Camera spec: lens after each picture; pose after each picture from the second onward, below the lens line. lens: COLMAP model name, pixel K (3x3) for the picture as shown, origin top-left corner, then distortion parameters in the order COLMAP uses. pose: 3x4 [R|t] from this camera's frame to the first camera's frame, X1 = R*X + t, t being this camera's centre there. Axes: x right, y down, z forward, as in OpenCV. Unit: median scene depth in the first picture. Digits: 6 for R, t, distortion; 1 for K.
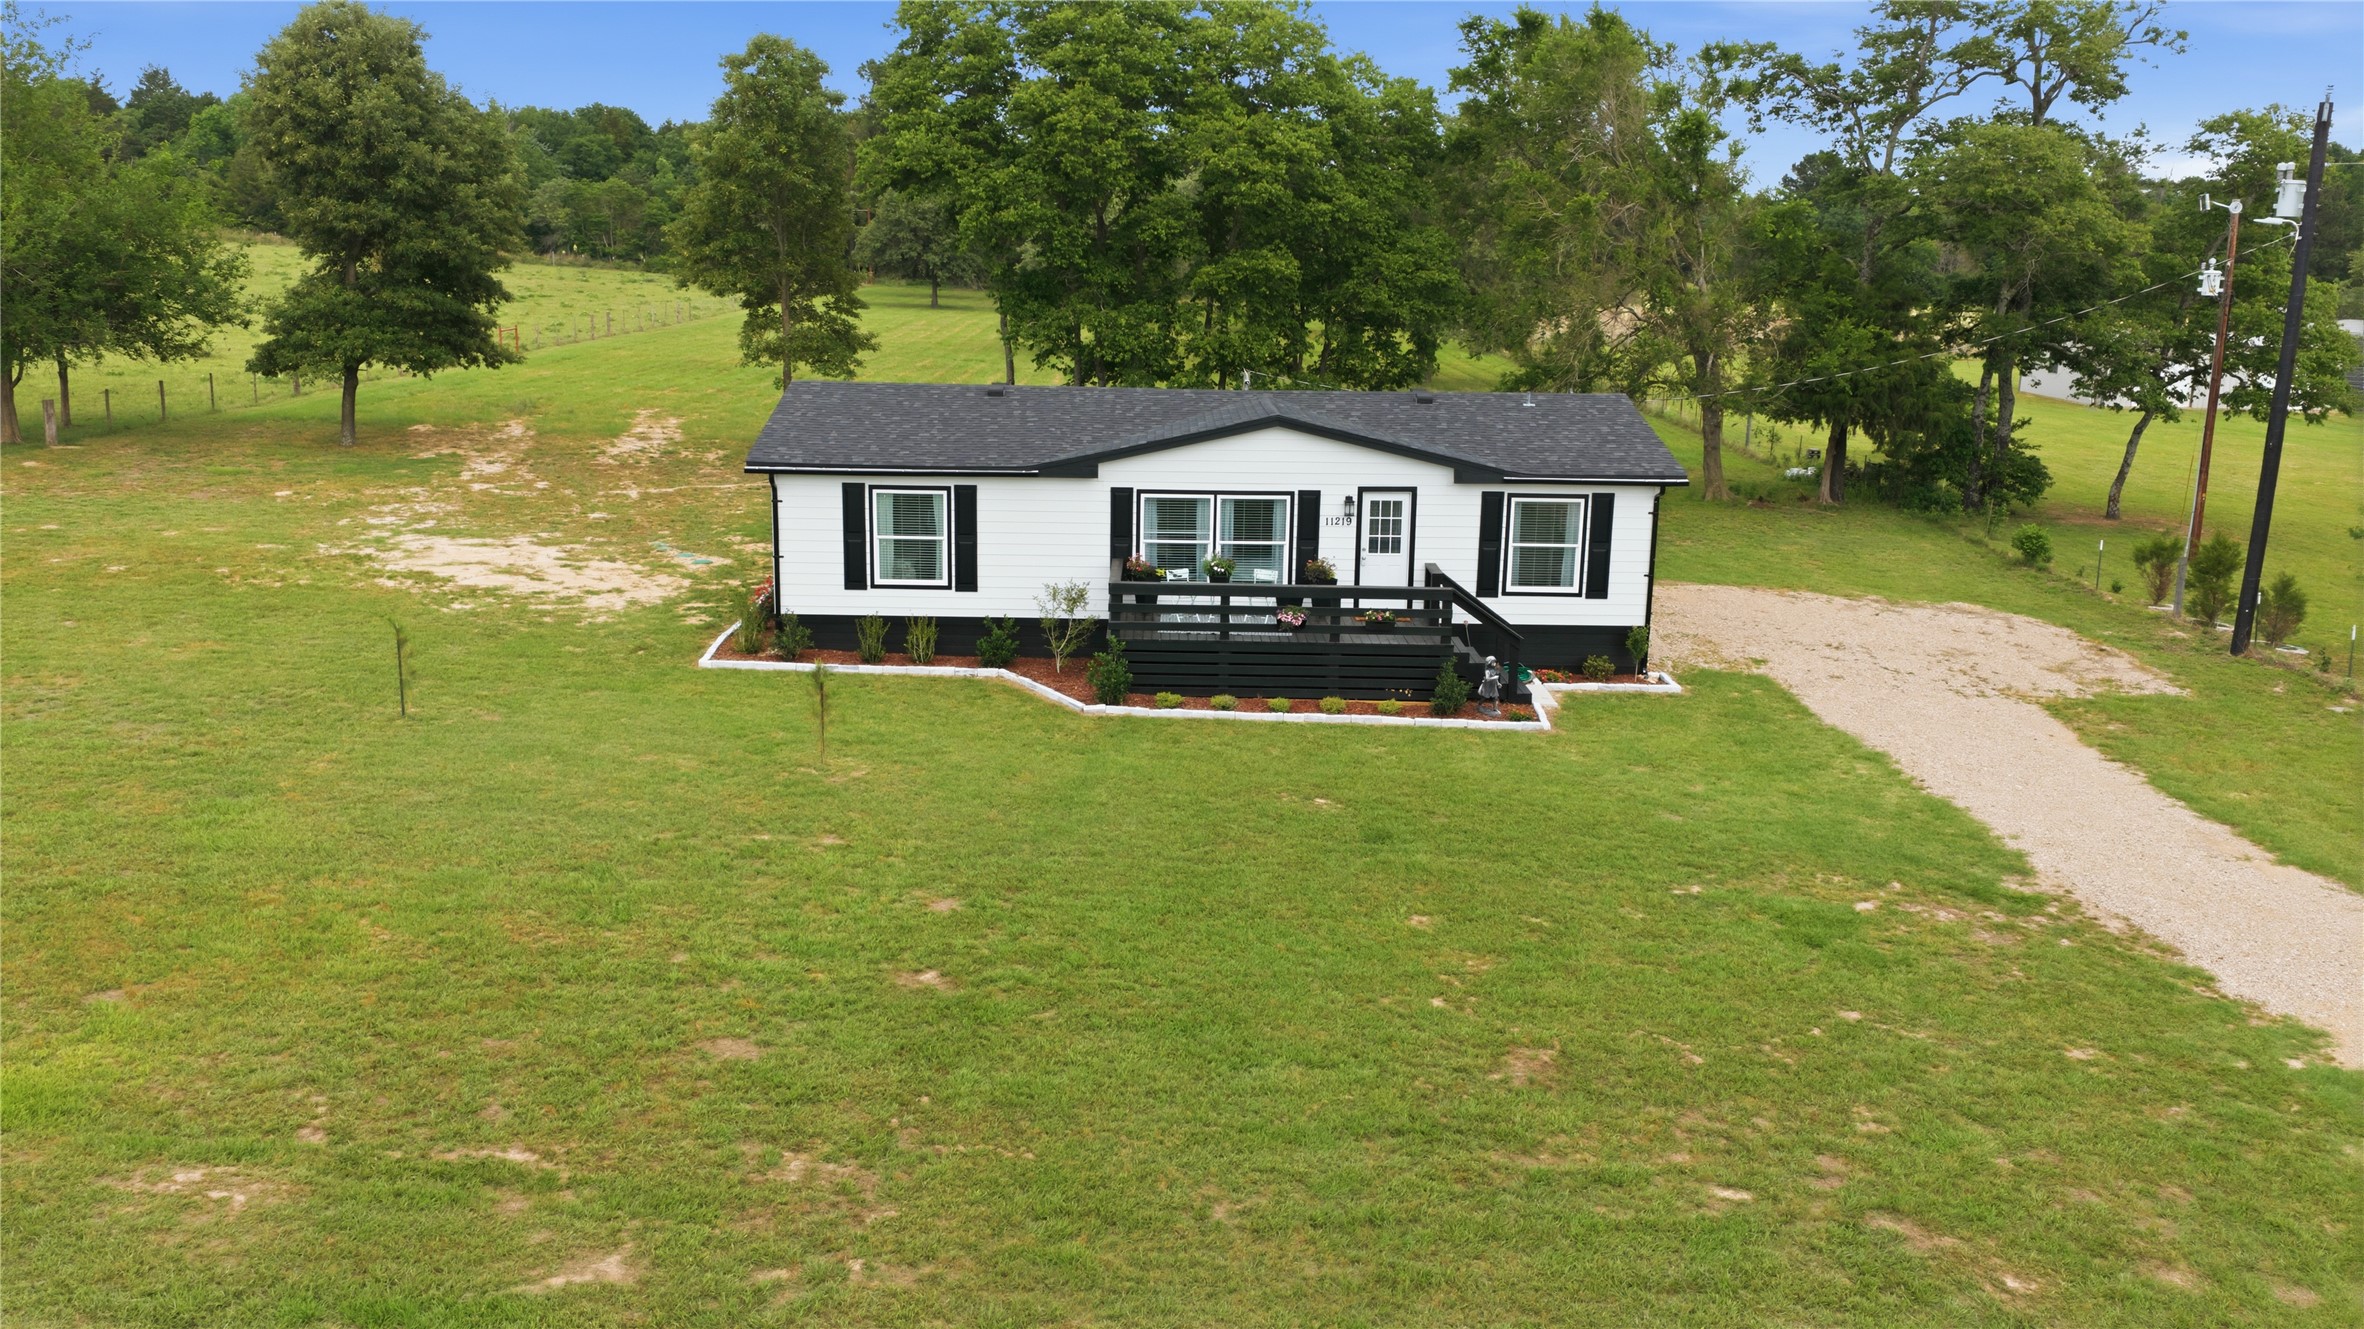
lens RADIAL K [[1943.3, 0, 1182.2], [0, 1943.3, 663.2], [0, 0, 1]] dist [0.033558, -0.054609]
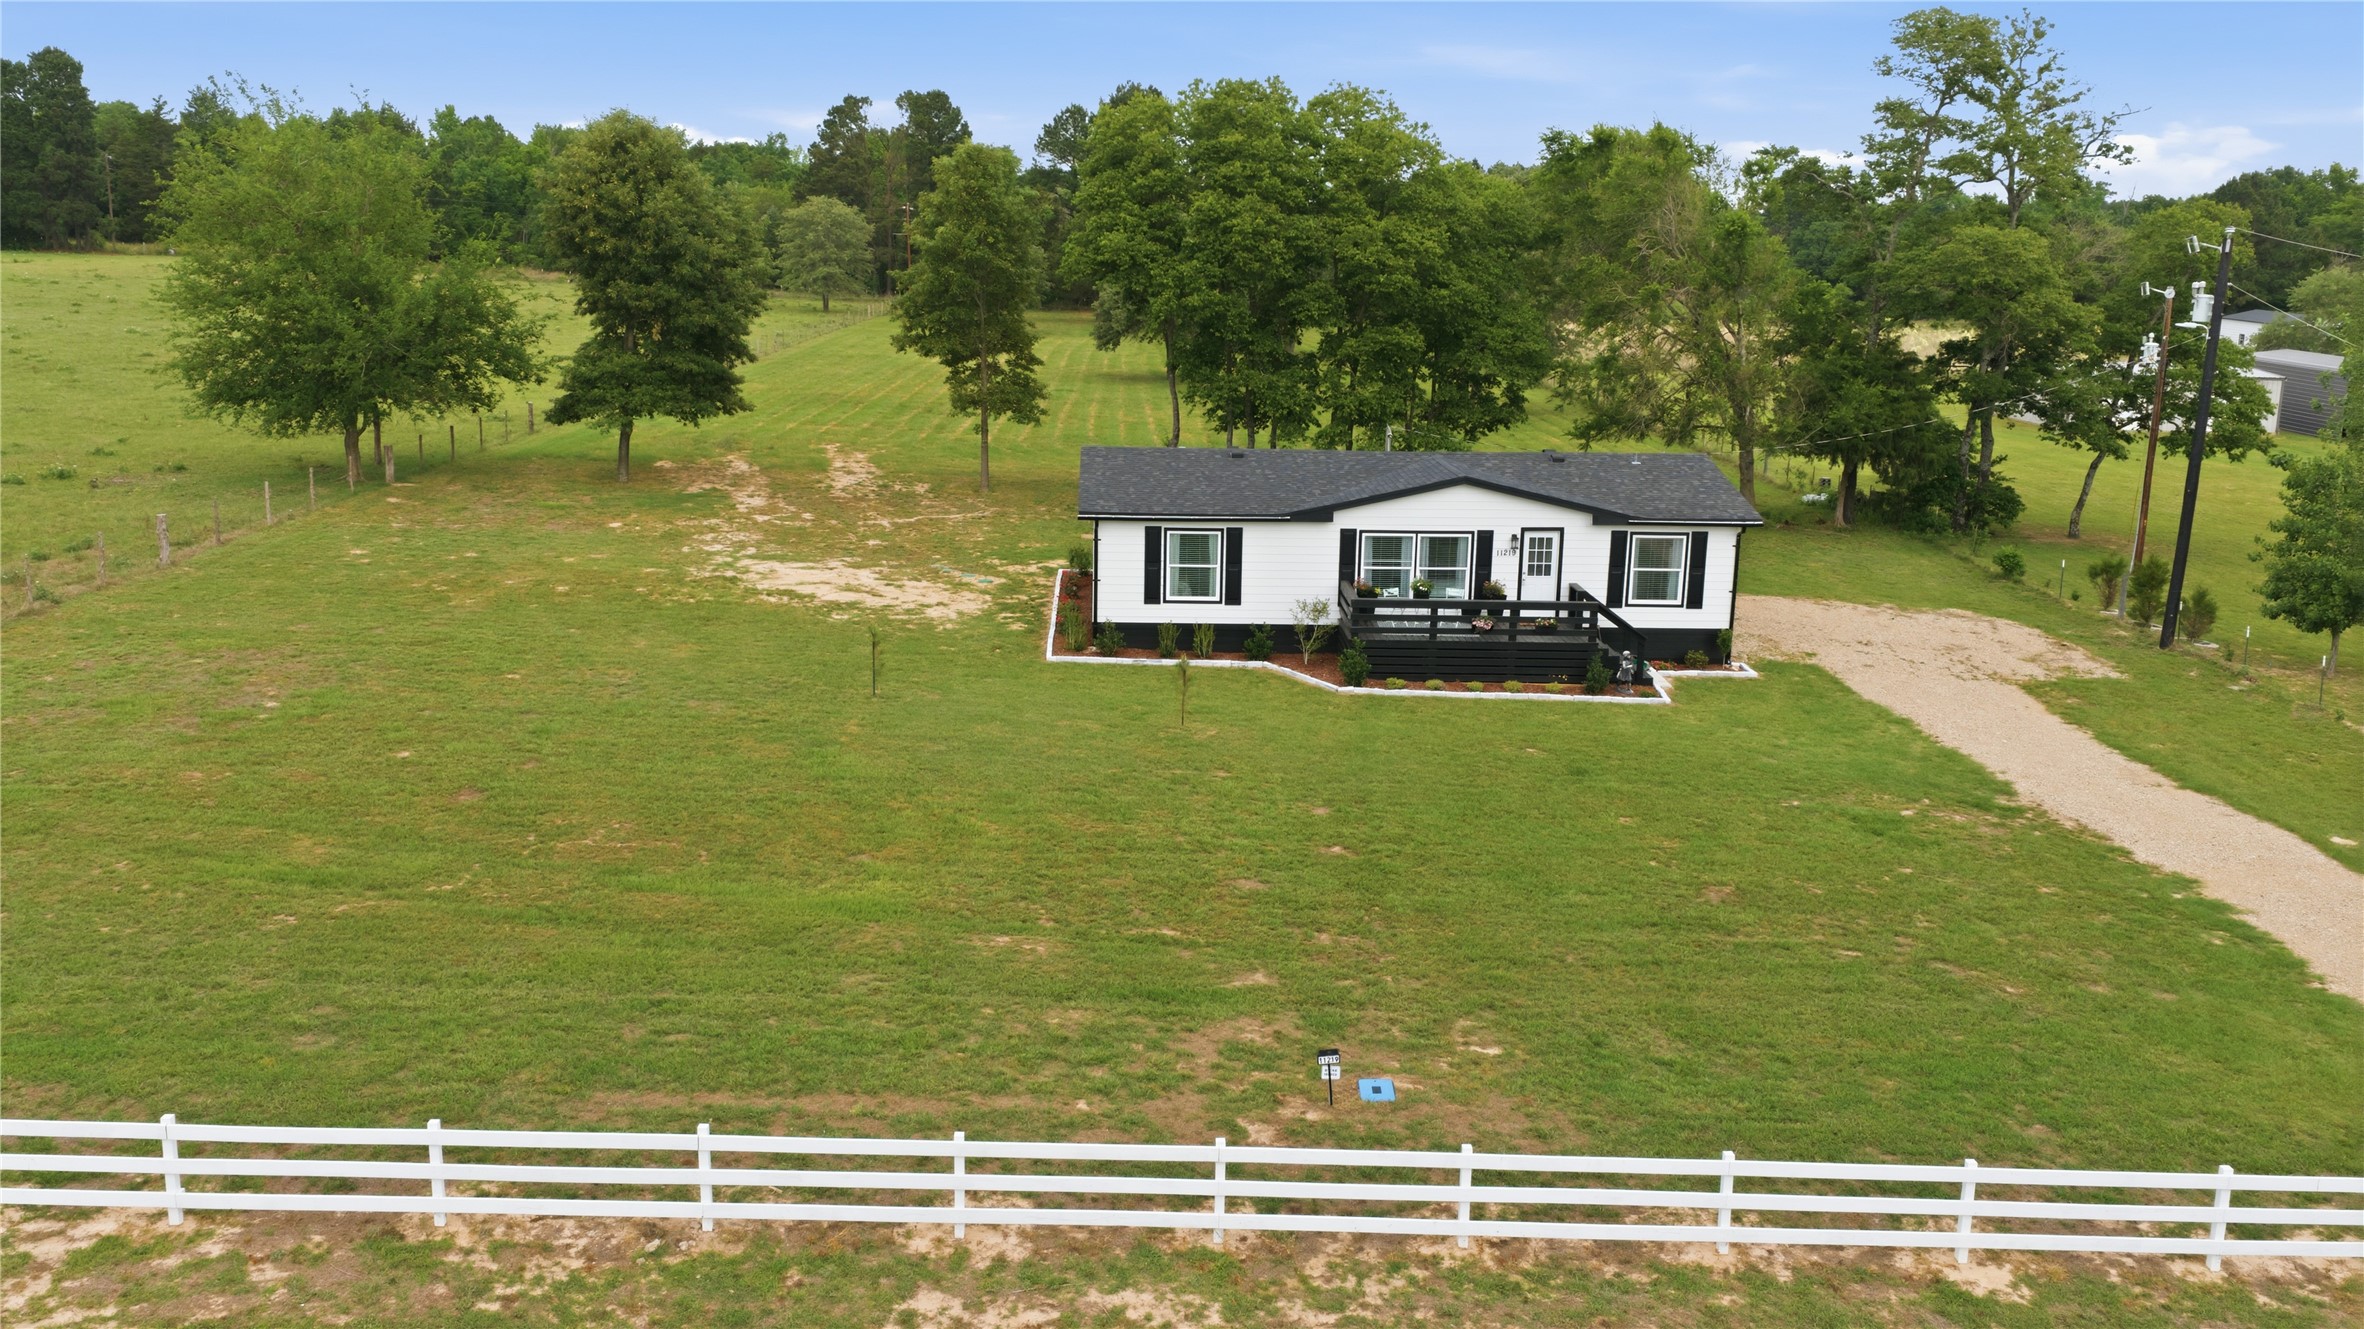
lens RADIAL K [[1943.3, 0, 1180.8], [0, 1943.3, 664.0], [0, 0, 1]] dist [0.033558, -0.054609]
pose [[0.999914, -0.003374, 0.012698, -0.163744], [0.003362, 0.999994, 0.001000, 0.002934], [-0.012701, -0.000957, 0.999919, -0.358520]]
